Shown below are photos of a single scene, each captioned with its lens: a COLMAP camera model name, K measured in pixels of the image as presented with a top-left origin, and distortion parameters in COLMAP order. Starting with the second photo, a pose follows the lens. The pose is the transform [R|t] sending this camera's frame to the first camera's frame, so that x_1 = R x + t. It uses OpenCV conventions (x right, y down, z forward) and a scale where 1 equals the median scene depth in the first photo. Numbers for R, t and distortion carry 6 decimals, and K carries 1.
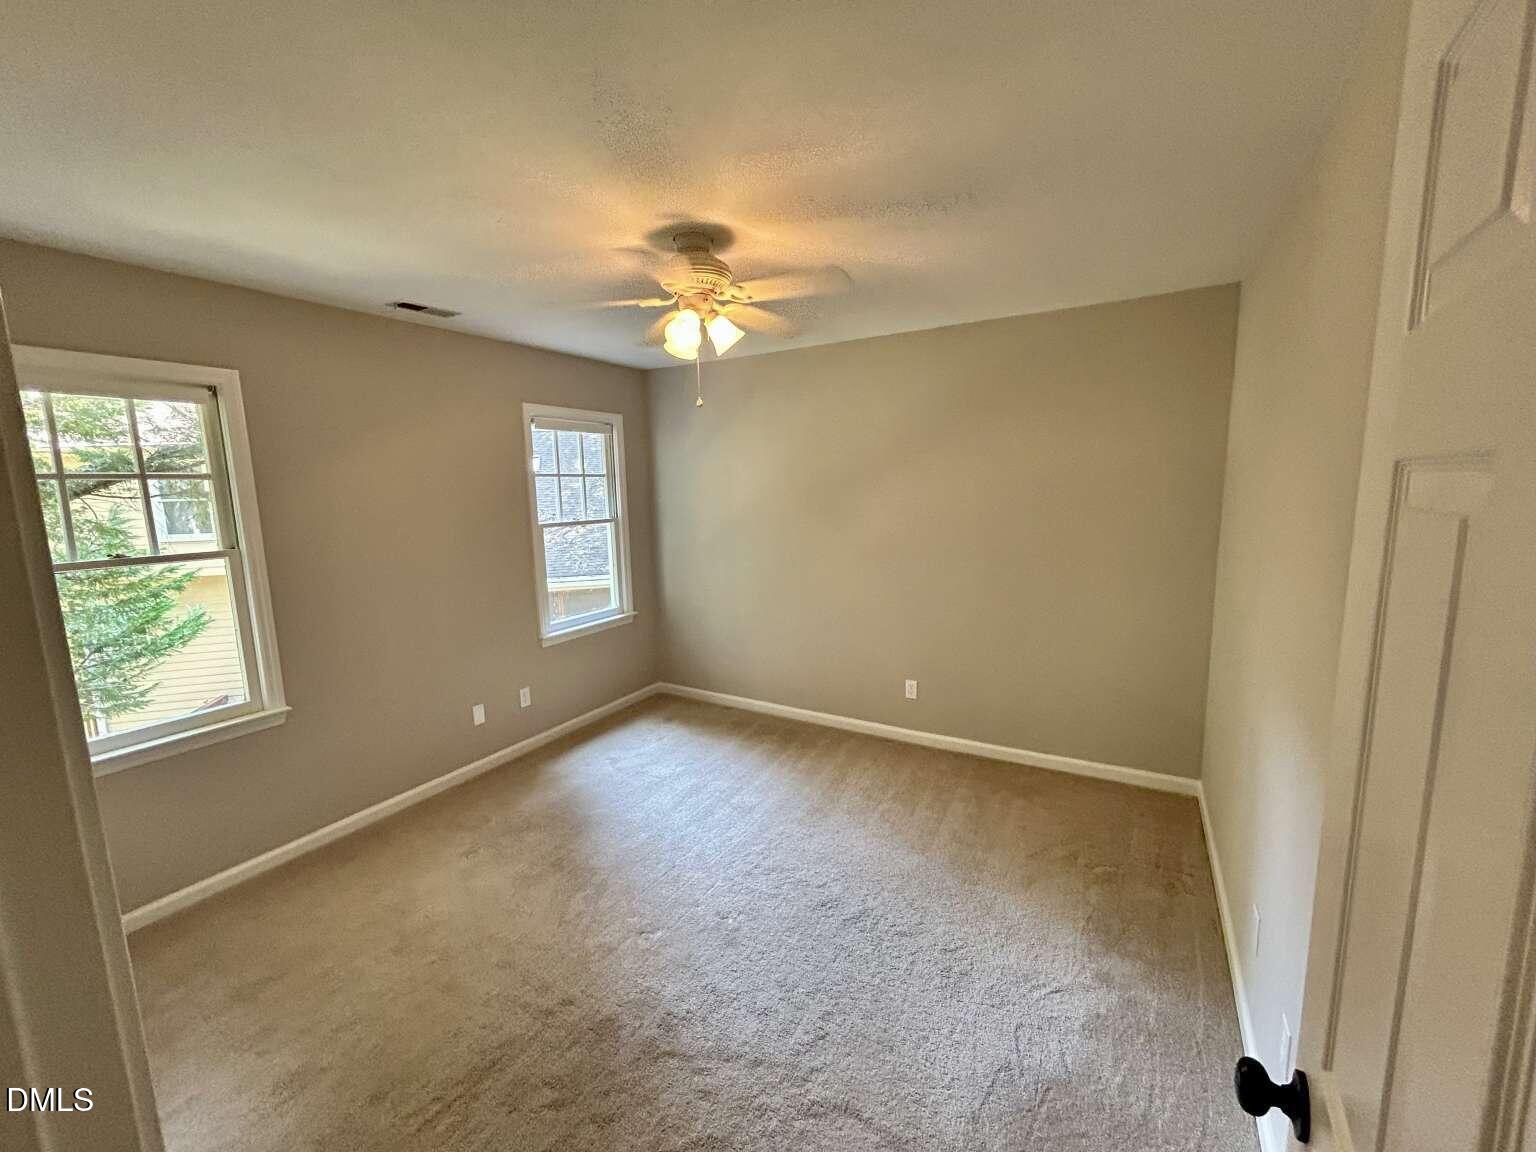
lens RADIAL K [[618.8, 0, 767.1], [0, 618.8, 577.7], [0, 0, 1]] dist [-0.002774, 0.000886]
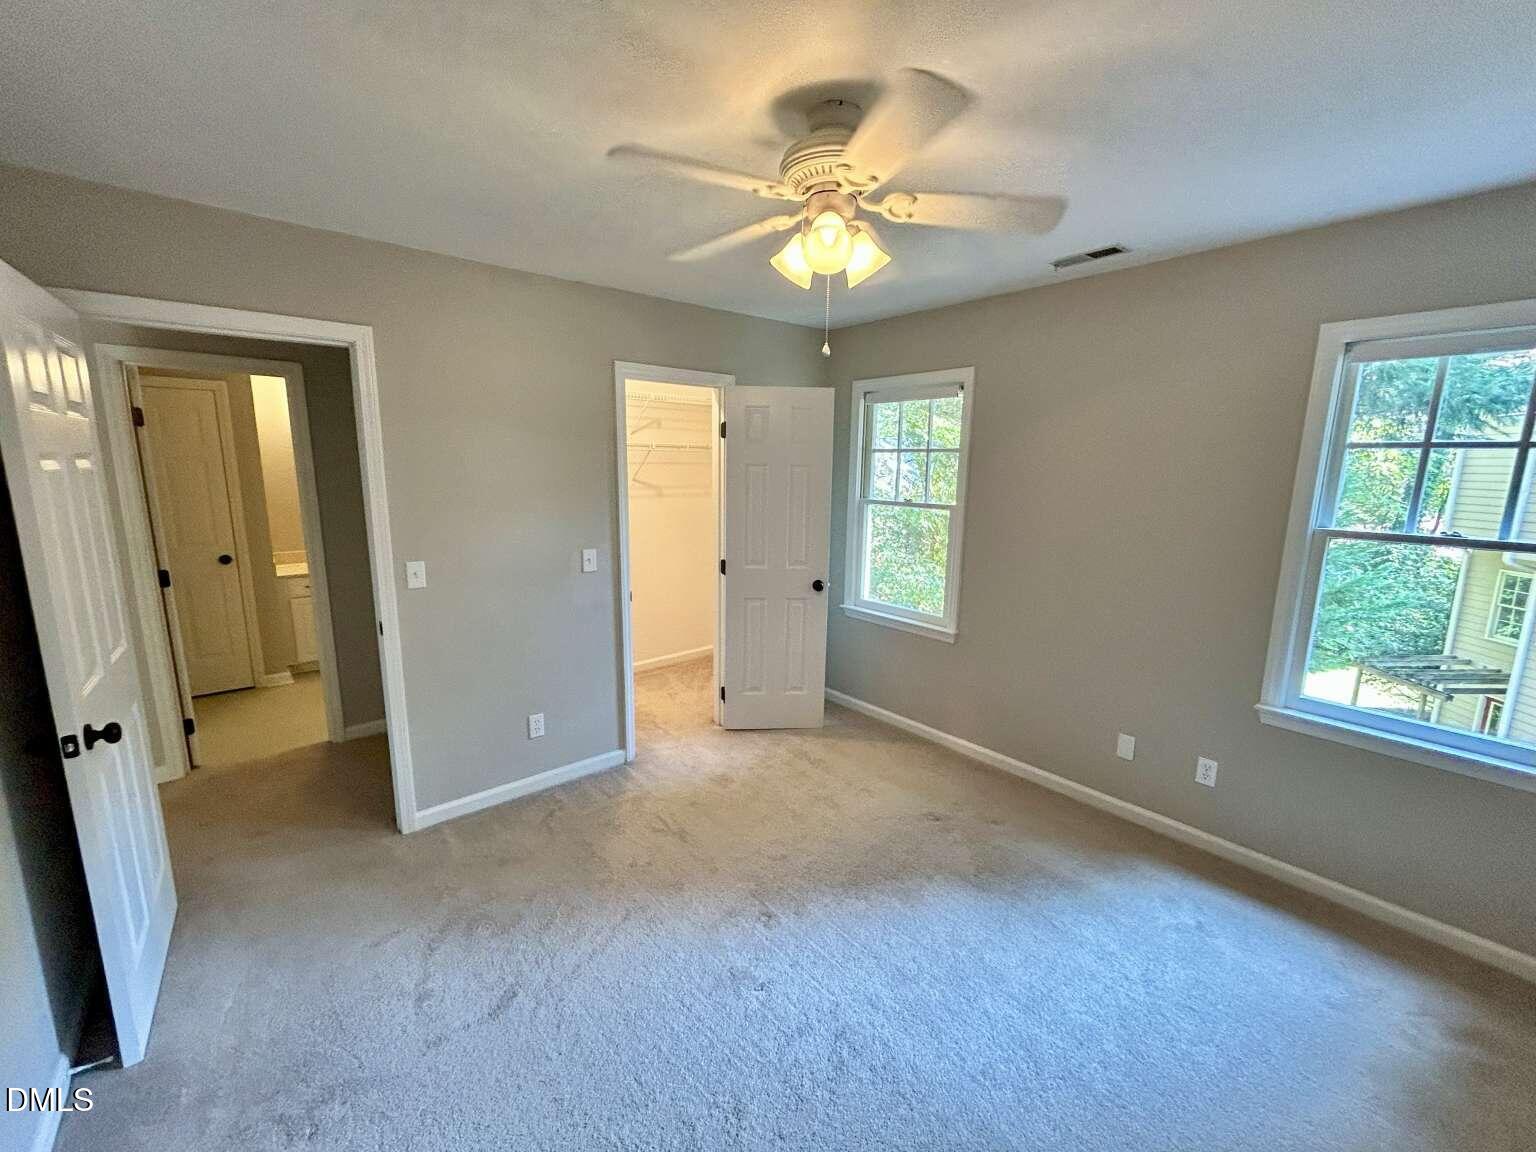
lens RADIAL K [[618.8, 0, 768.9], [0, 618.8, 566.4], [0, 0, 1]] dist [-0.002774, 0.000886]
pose [[-0.319733, 0.178730, -0.930498, 0.456231], [-0.145466, 0.961146, 0.234601, -0.146449], [0.936275, 0.210366, -0.281311, 0.865336]]
